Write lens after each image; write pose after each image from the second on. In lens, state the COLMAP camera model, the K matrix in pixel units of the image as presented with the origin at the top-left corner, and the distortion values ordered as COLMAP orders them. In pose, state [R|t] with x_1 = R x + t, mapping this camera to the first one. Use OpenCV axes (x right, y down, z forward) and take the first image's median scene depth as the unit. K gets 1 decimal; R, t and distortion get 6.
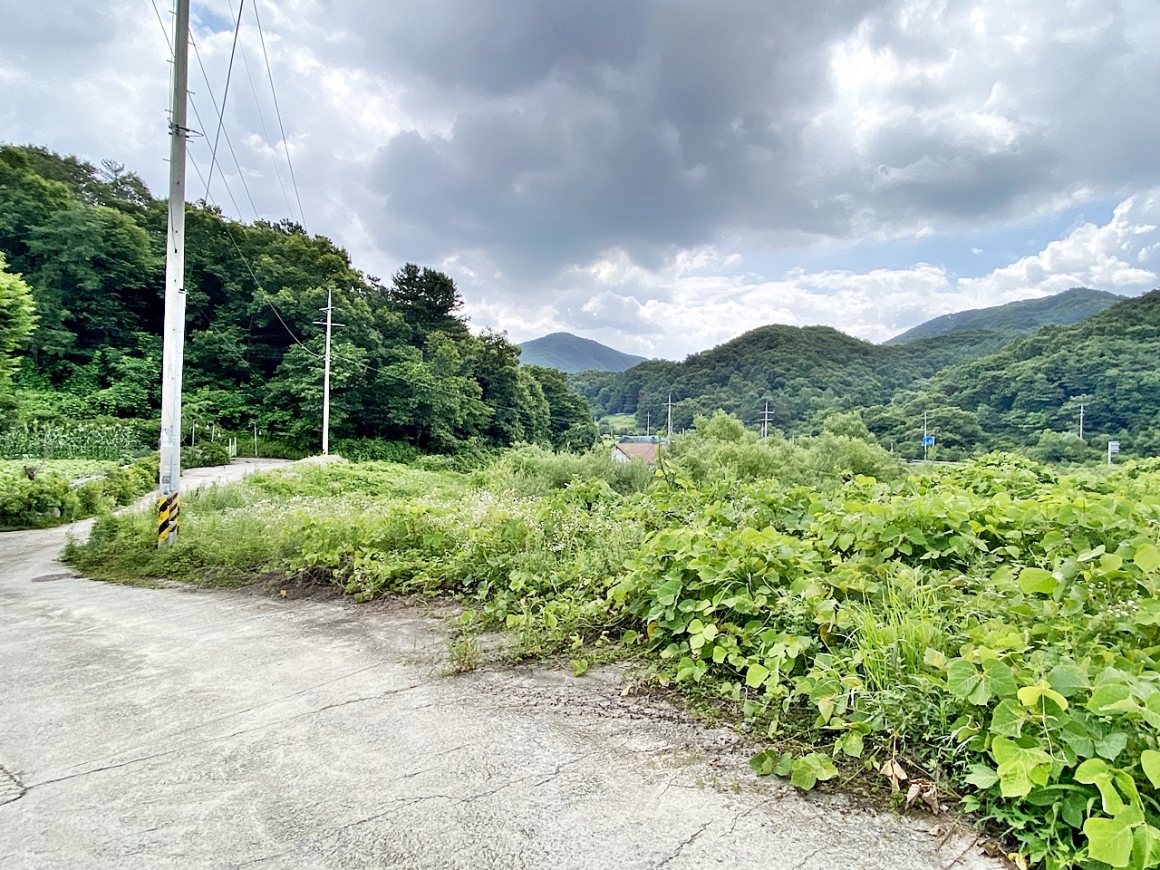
lens RADIAL K [[610.3, 0, 587.3], [0, 610.3, 433.6], [0, 0, 1]] dist [0.055760, -0.060346]
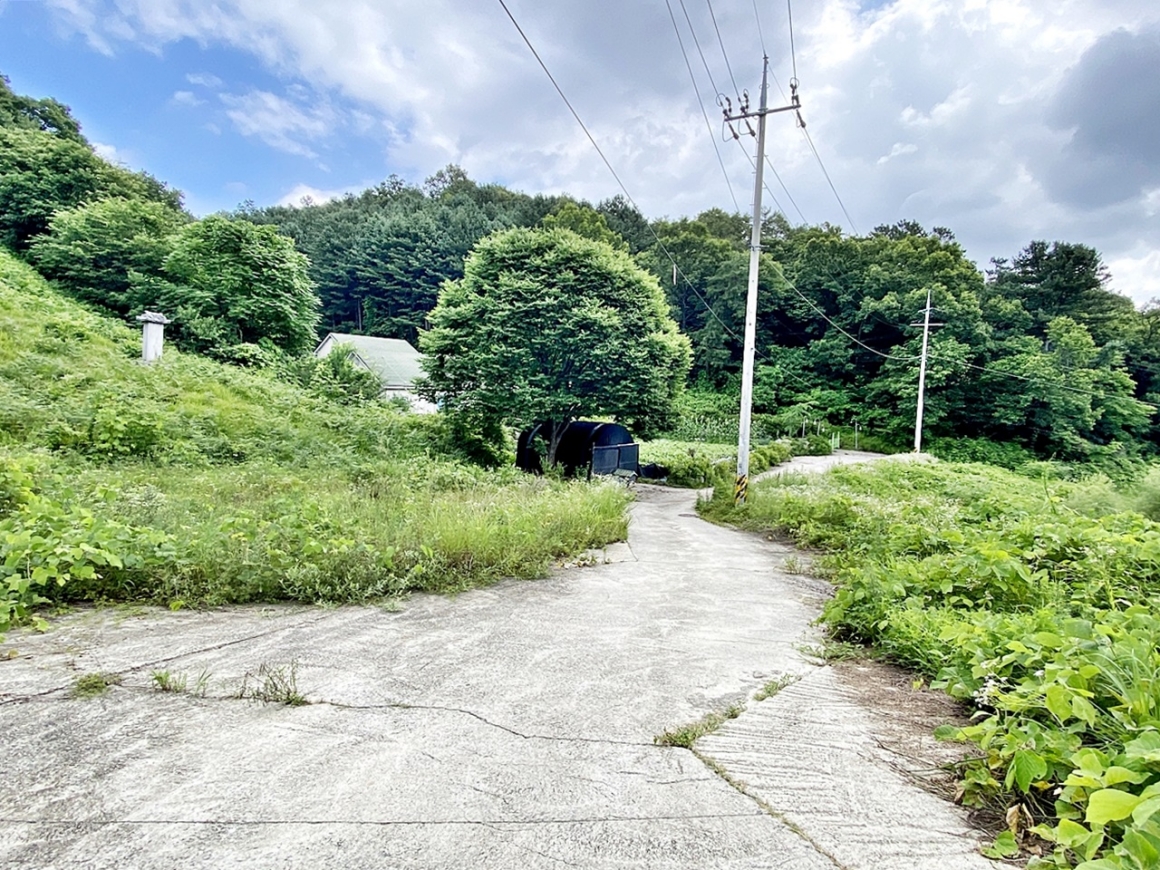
lens RADIAL K [[621.2, 0, 580.0], [0, 621.2, 435.0], [0, 0, 1]] dist [0.031269, -0.038361]
pose [[0.585156, 0.046483, -0.809587, 0.079083], [-0.033332, 0.998891, 0.033260, -0.009399], [0.810235, 0.007523, 0.586056, -0.060827]]
